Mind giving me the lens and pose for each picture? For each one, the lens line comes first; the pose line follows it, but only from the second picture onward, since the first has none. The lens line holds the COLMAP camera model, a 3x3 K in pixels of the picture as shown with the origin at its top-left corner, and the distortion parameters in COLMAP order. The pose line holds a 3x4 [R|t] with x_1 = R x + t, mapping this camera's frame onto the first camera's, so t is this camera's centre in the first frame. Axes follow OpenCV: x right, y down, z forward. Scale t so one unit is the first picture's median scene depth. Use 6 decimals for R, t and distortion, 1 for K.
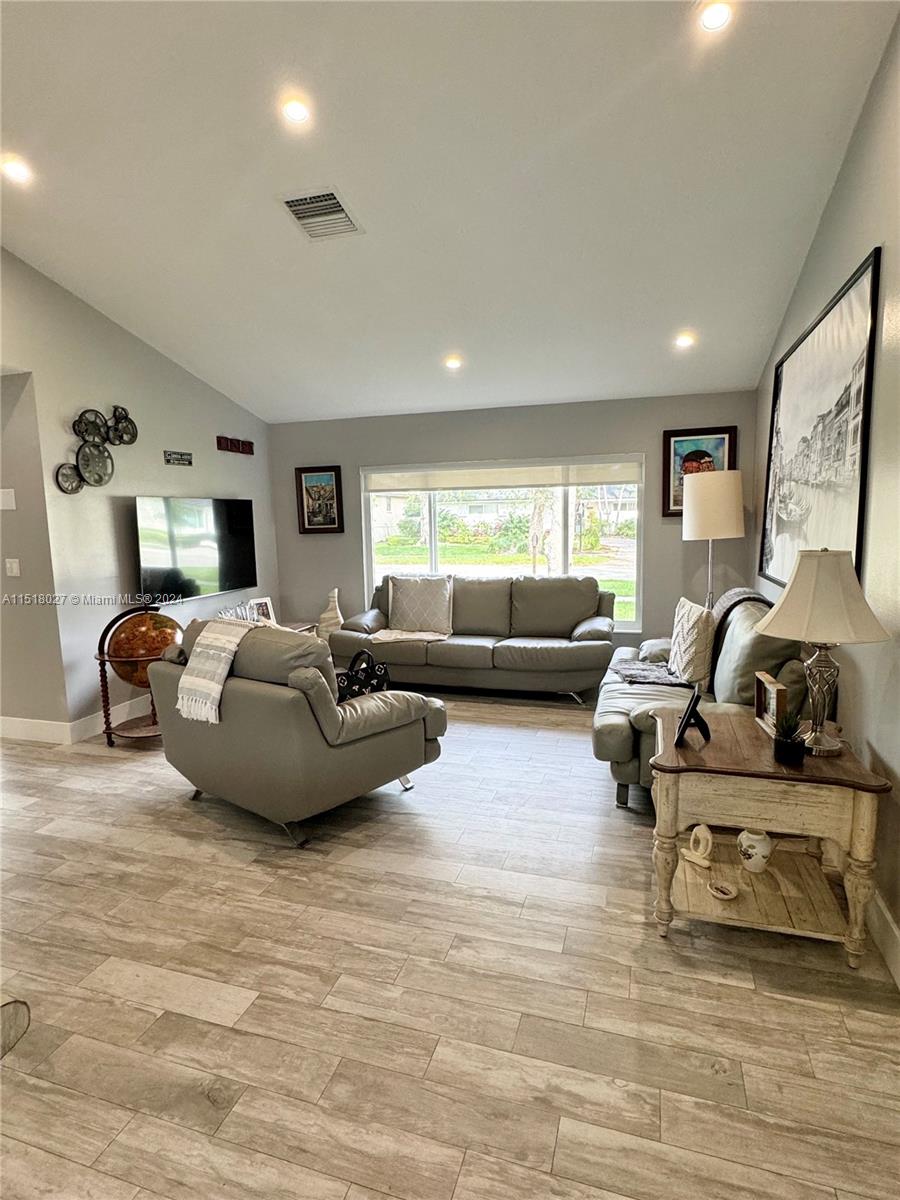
lens RADIAL K [[637.1, 0, 446.6], [0, 637.1, 600.5], [0, 0, 1]] dist [-0.009862, 0.000699]
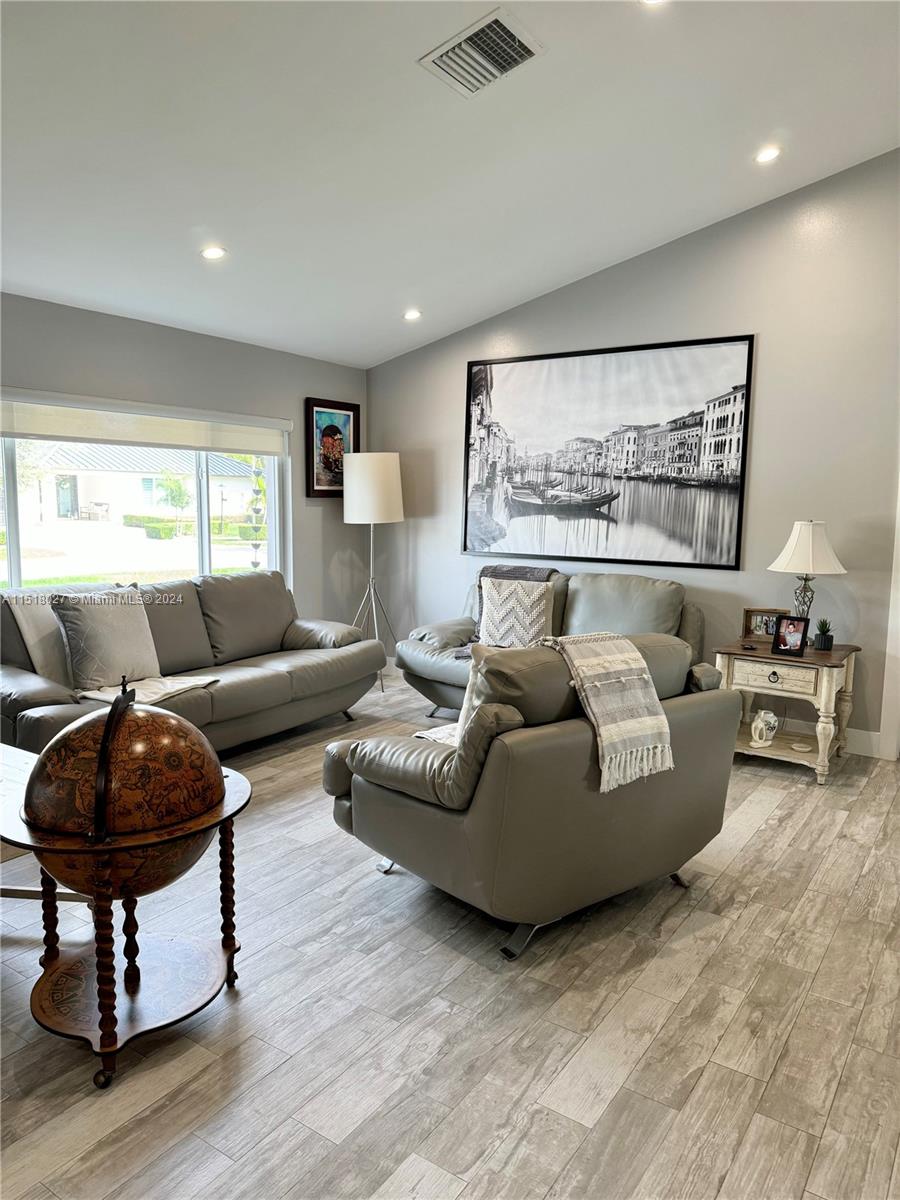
lens RADIAL K [[826.8, 0, 448.6], [0, 826.8, 601.5], [0, 0, 1]] dist [-0.000476, -0.010358]
pose [[0.295748, -0.100732, 0.949940, -1.221482], [0.106338, 0.991716, 0.072055, -0.090694], [-0.949329, 0.079704, 0.304010, 0.863258]]
